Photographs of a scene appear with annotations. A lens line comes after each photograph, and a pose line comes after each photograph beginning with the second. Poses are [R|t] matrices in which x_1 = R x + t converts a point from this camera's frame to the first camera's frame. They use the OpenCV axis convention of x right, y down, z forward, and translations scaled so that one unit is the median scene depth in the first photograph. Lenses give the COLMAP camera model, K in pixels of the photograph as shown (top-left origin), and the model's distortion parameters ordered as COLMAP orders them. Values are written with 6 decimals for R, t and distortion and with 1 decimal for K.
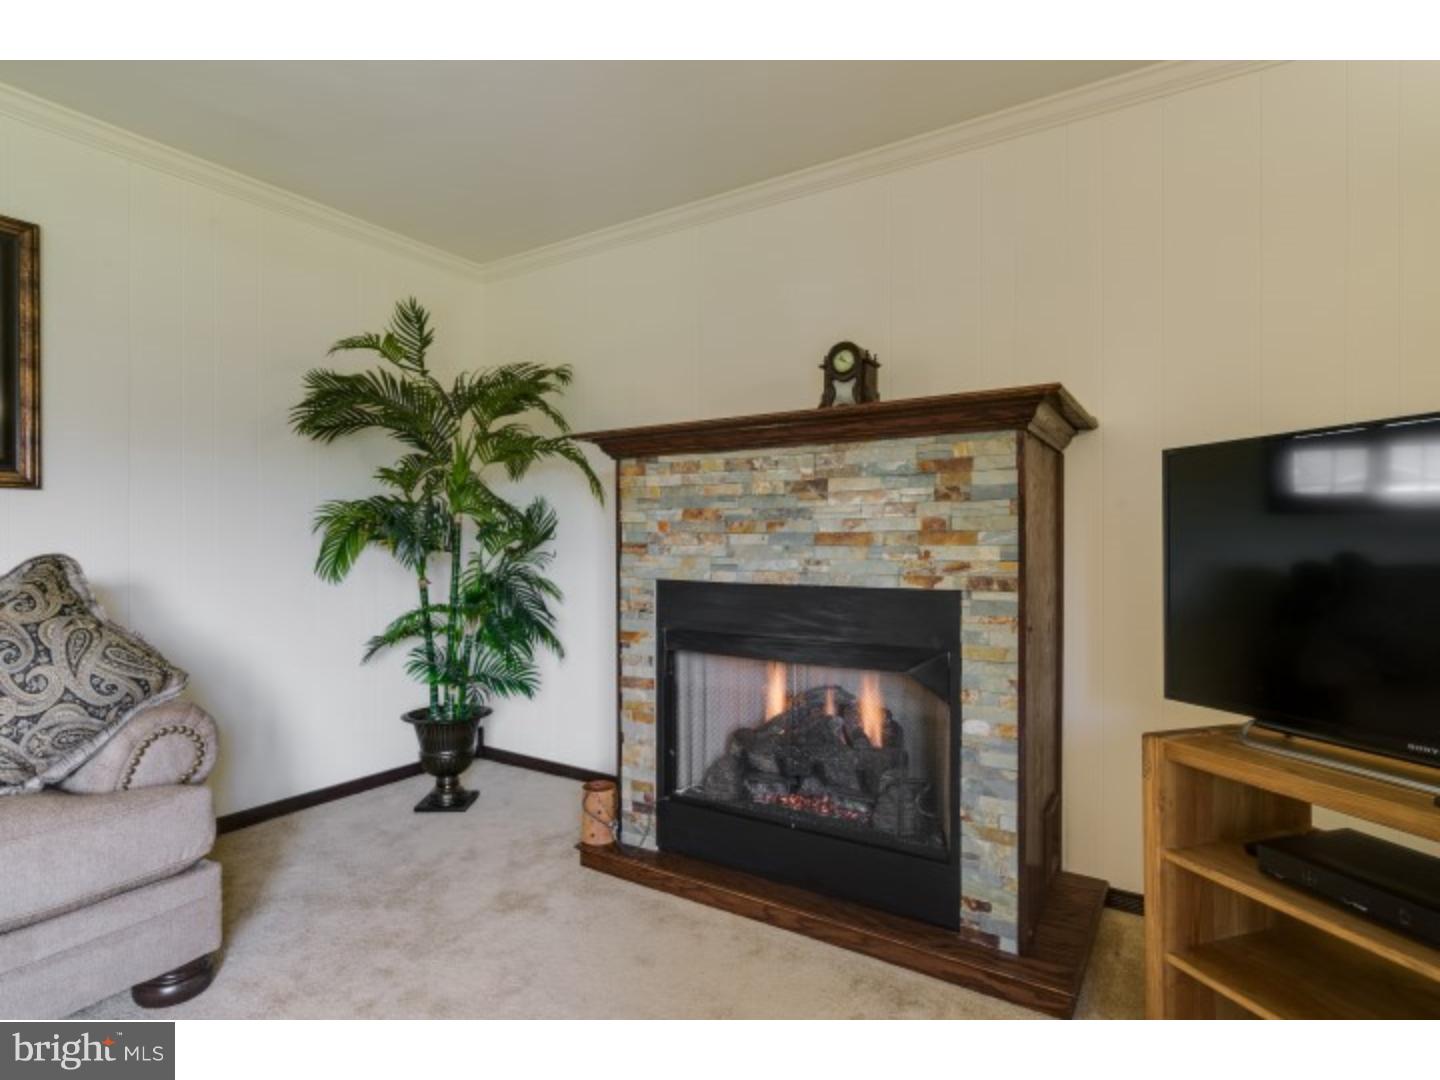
lens RADIAL K [[757.6, 0, 720.2], [0, 757.6, 540.4], [0, 0, 1]] dist [0.000688, -0.000002]
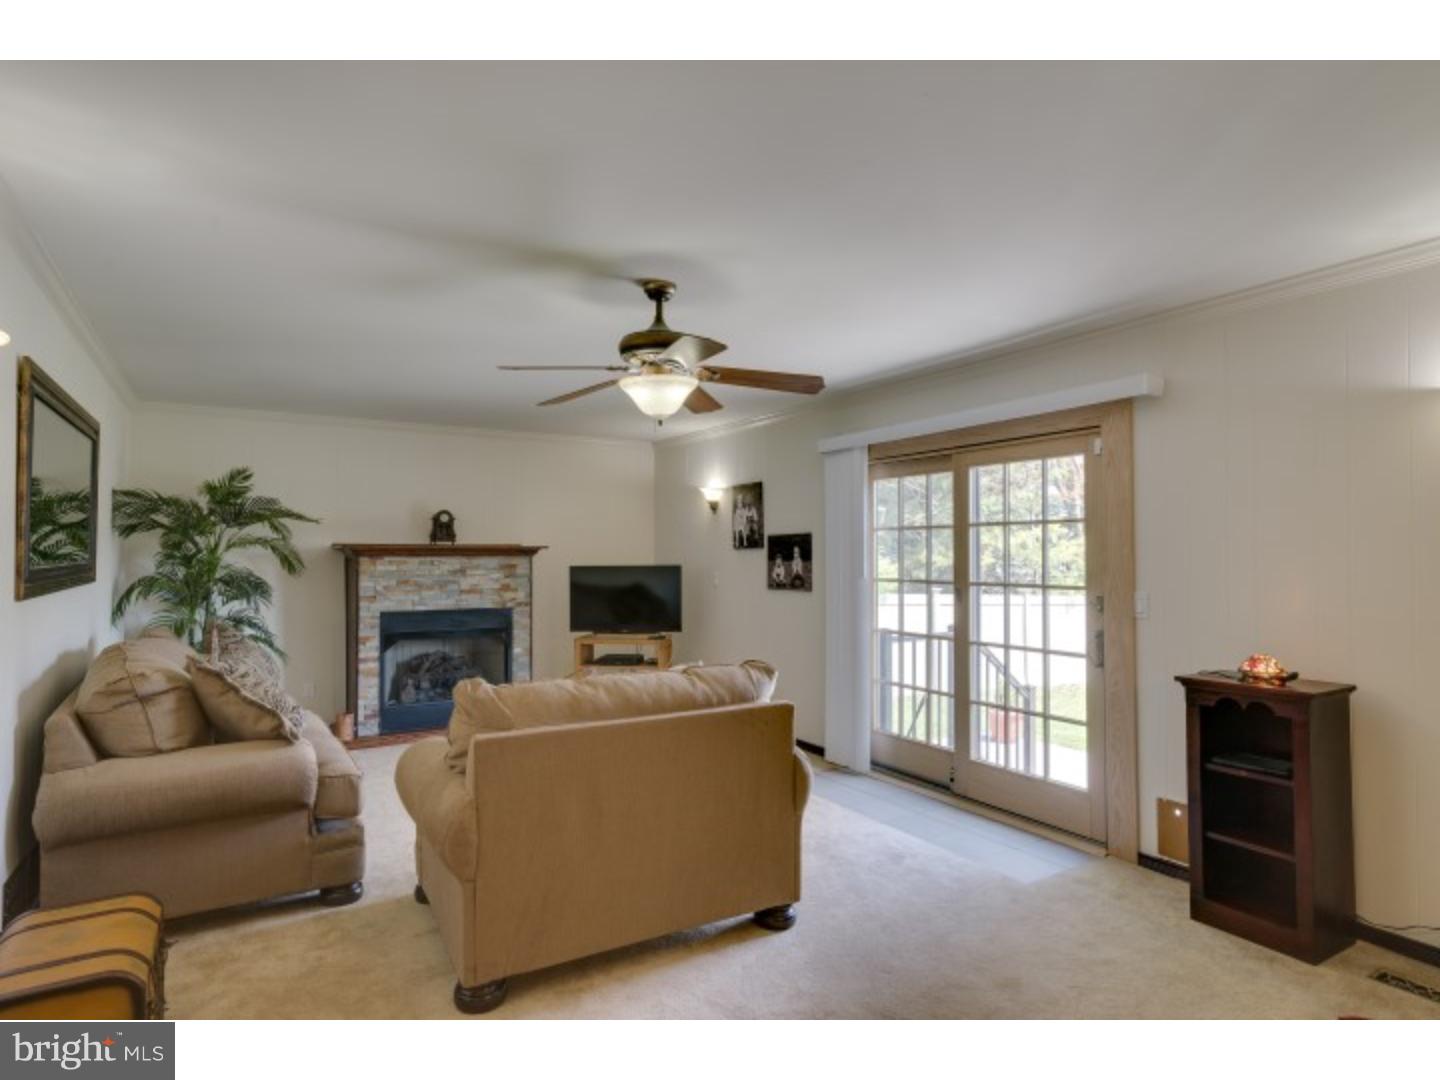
lens RADIAL K [[802.3, 0, 719.8], [0, 802.3, 538.9], [0, 0, 1]] dist [0.004057, 0.000856]
pose [[0.436196, 0.010202, 0.899794, -1.969647], [-0.003802, 0.999948, -0.009495, -0.160438], [-0.899844, 0.000721, 0.436212, -1.034160]]
